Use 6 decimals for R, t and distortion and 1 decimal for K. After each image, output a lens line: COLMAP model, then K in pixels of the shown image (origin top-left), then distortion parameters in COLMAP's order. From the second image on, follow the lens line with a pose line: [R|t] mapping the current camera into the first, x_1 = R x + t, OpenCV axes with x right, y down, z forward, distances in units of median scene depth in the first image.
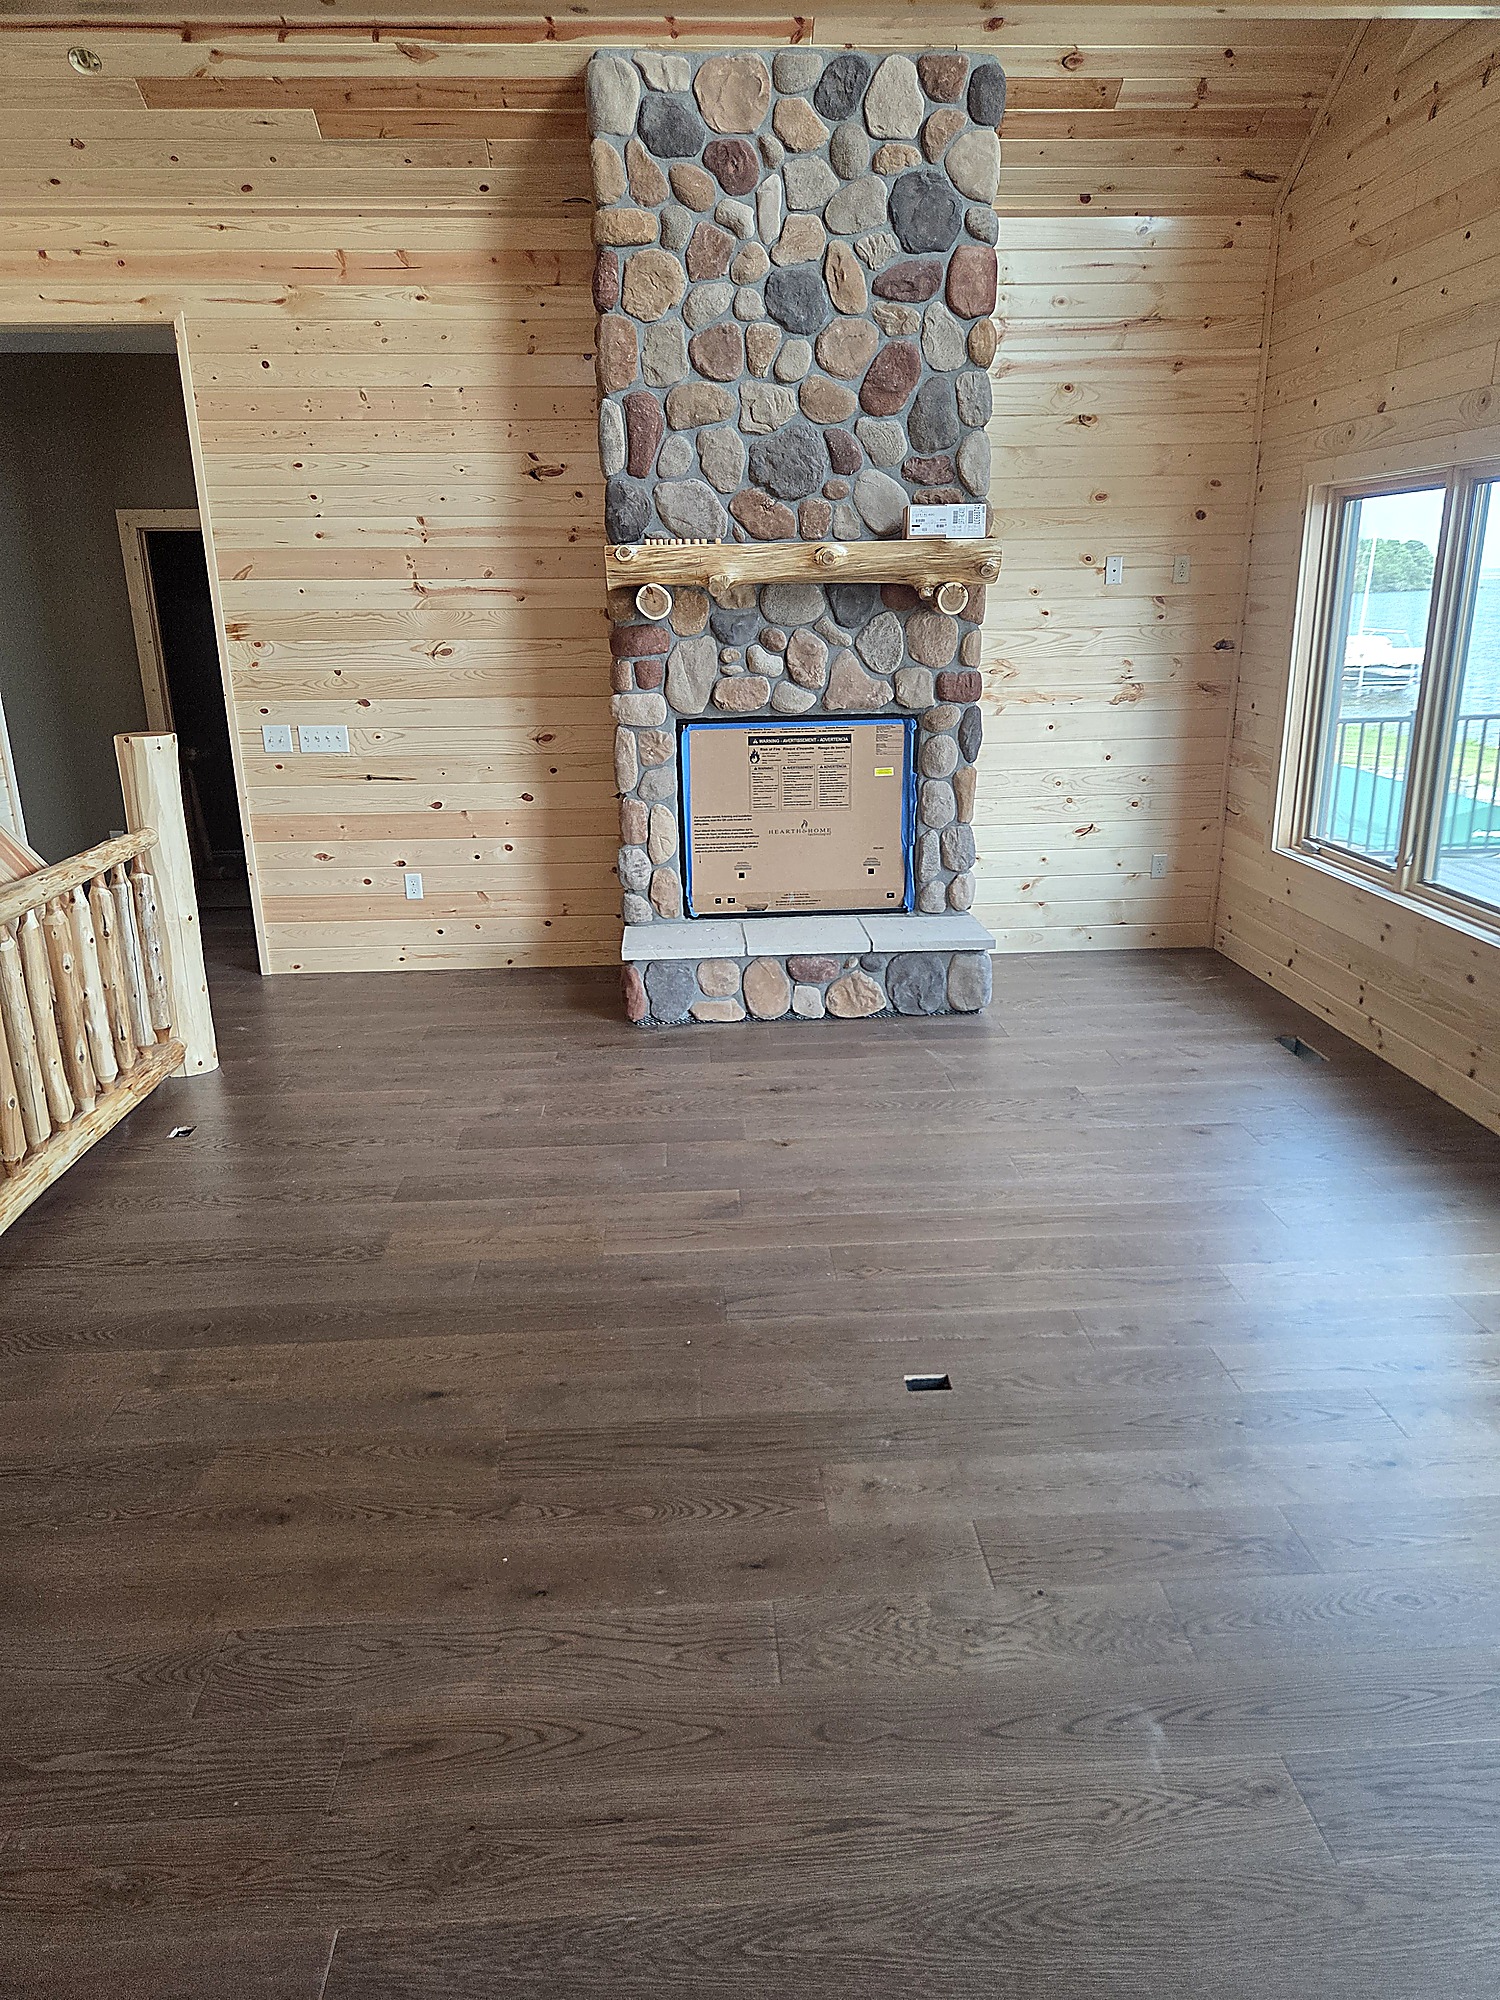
lens RADIAL K [[1335.6, 0, 750.0], [0, 1335.6, 1000.0], [0, 0, 1]] dist [0.042719, -0.000534]
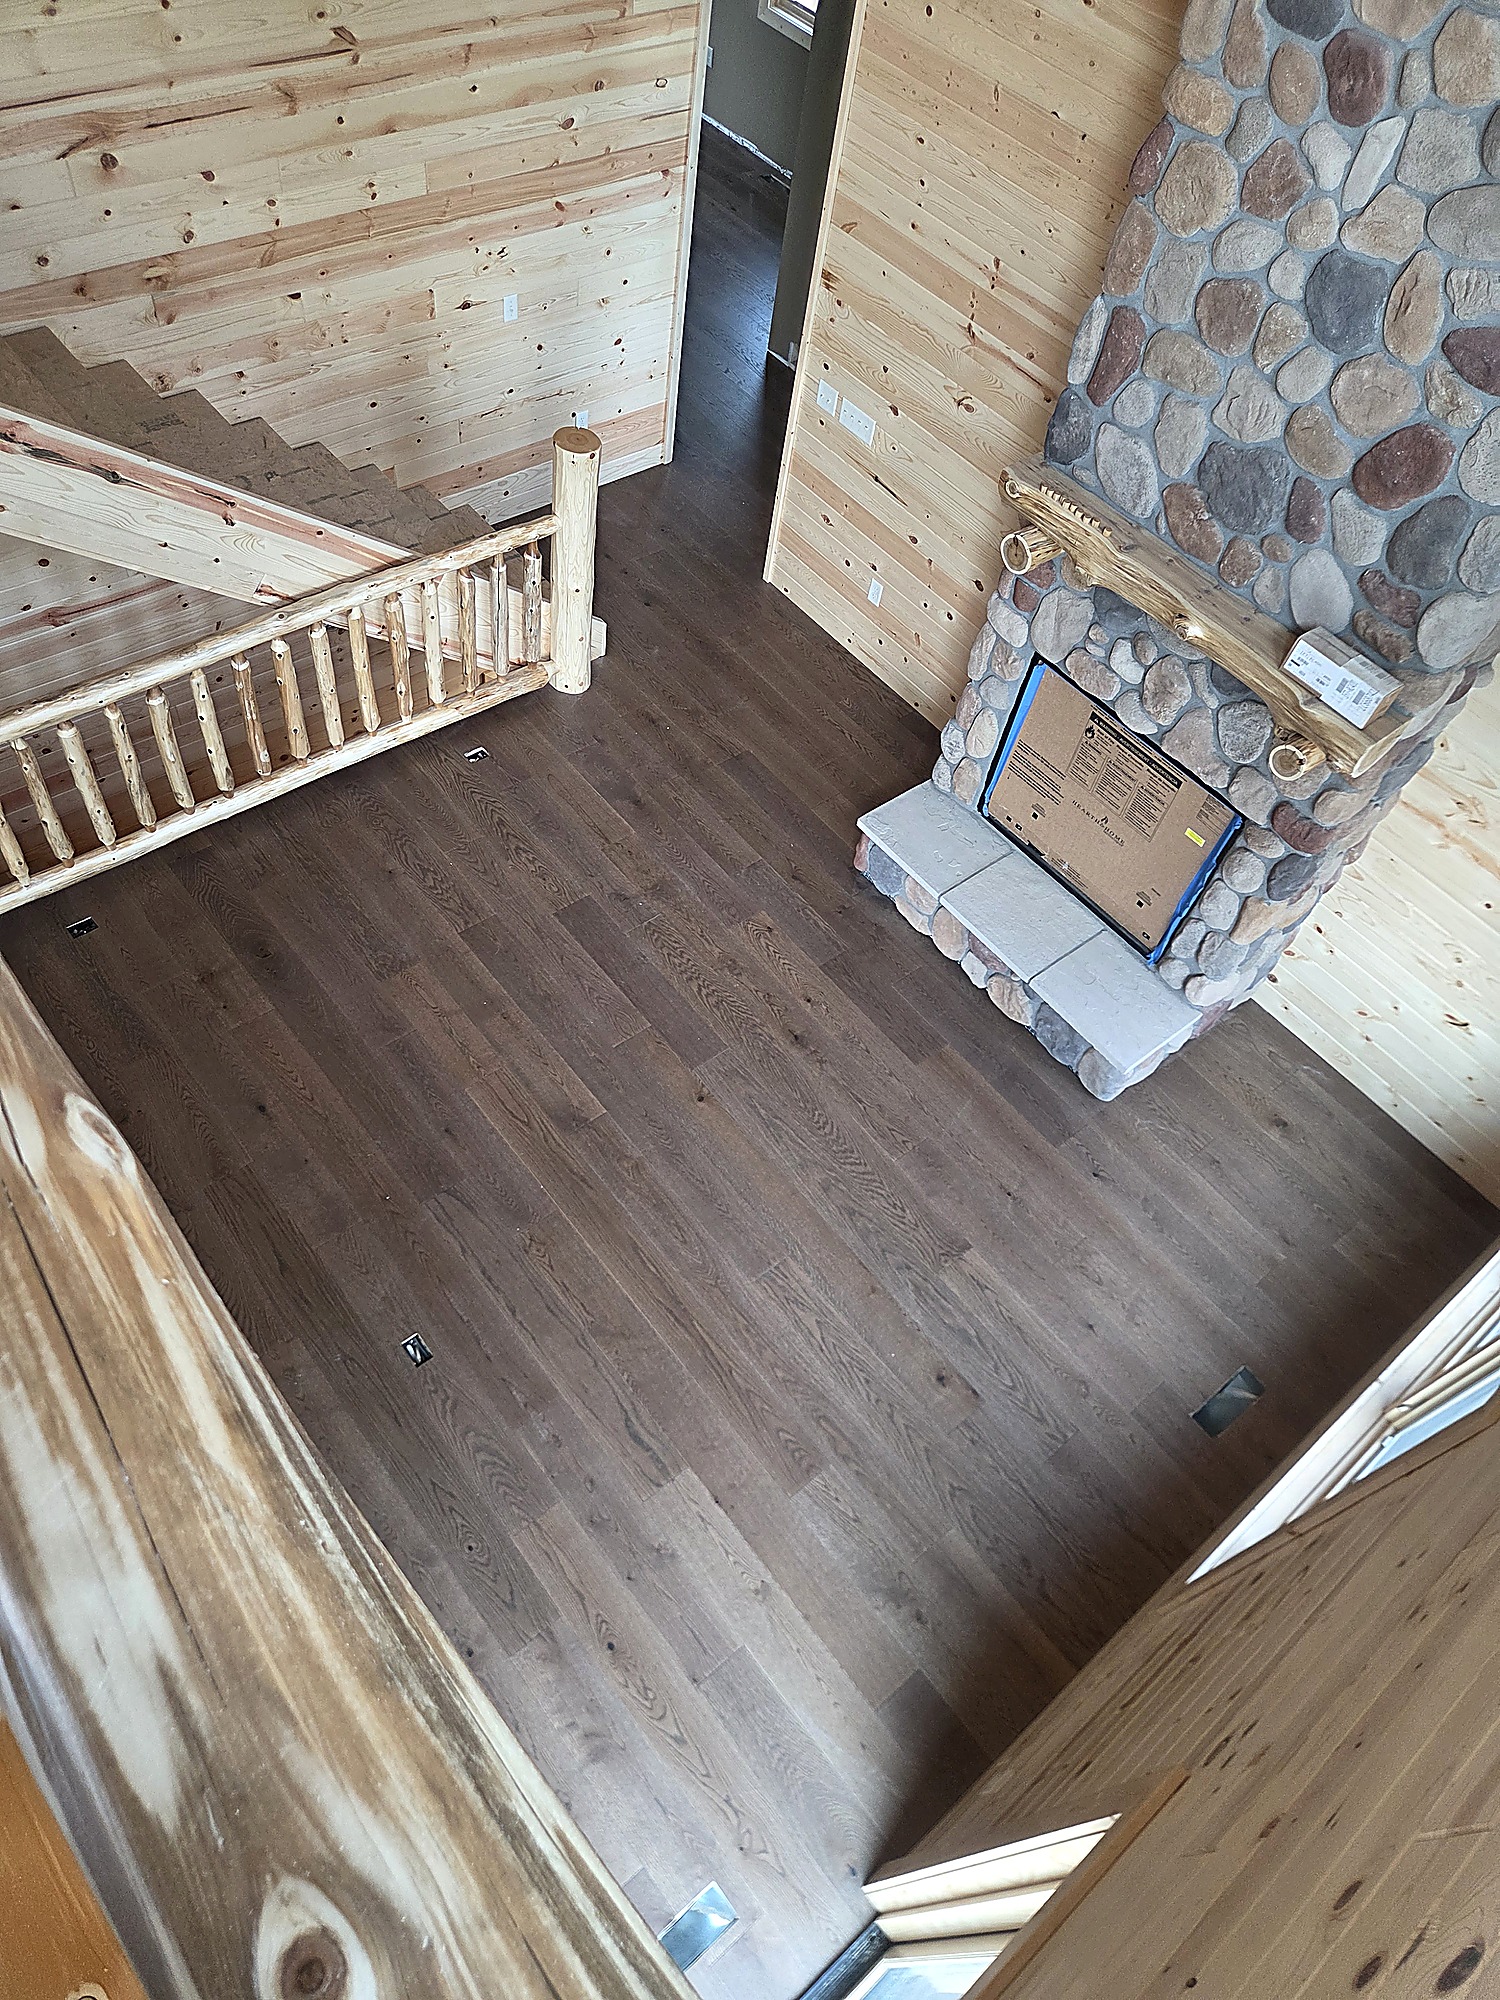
lens RADIAL K [[1356.1, 0, 750.0], [0, 1356.1, 1000.0], [0, 0, 1]] dist [0.023475, -0.002245]
pose [[0.586366, 0.706481, -0.396307, 0.377981], [-0.361327, 0.665985, 0.652616, -0.608503], [0.724995, -0.239475, 0.645781, 0.223143]]
